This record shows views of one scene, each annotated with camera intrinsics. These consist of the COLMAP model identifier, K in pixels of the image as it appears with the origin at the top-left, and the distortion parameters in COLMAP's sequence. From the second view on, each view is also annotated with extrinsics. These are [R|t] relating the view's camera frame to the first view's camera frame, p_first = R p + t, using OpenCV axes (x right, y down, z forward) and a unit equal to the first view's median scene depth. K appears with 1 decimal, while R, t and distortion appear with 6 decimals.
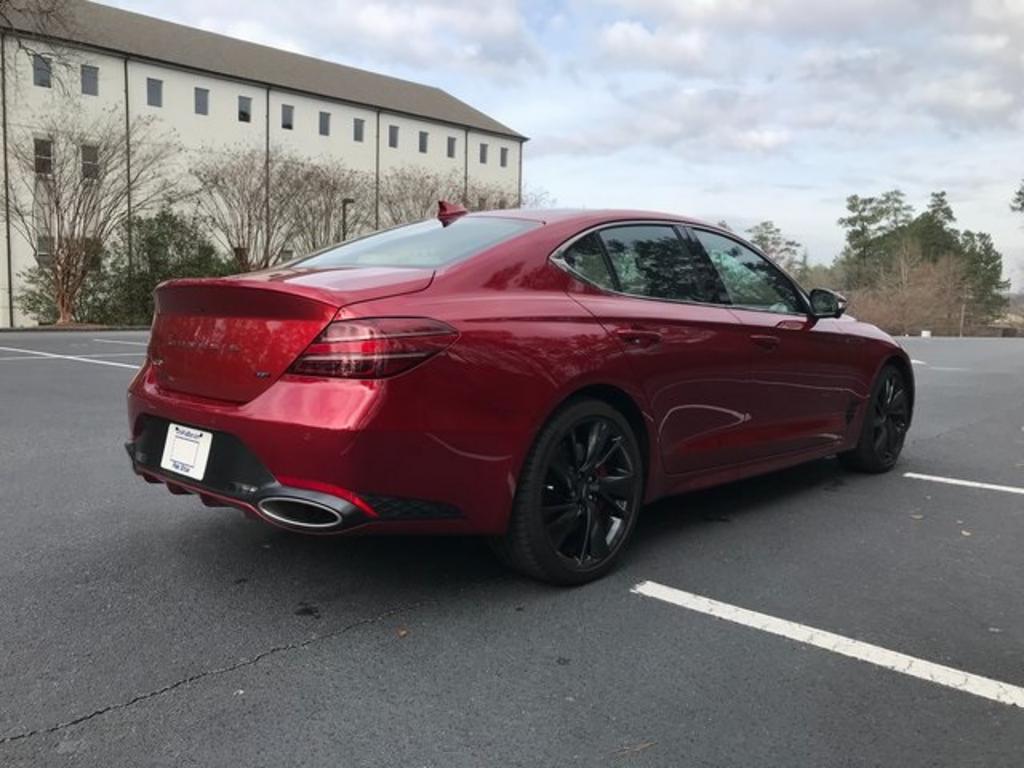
lens RADIAL K [[835.8, 0, 516.7], [0, 835.8, 389.8], [0, 0, 1]] dist [0.015481, -0.008986]
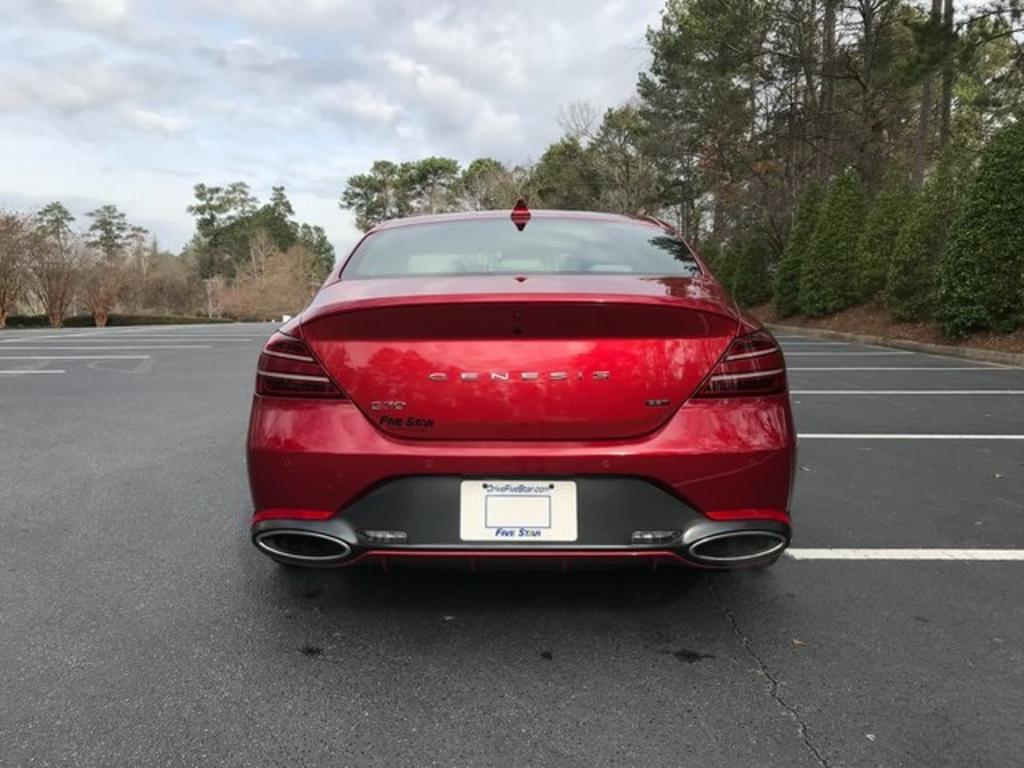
lens RADIAL K [[835.8, 0, 508.6], [0, 835.8, 385.1], [0, 0, 1]] dist [0.015481, -0.008986]
pose [[0.744876, -0.089944, 0.661112, -0.928357], [0.083972, 0.995631, 0.040844, -0.079339], [-0.661898, 0.025091, 0.749174, 0.418126]]
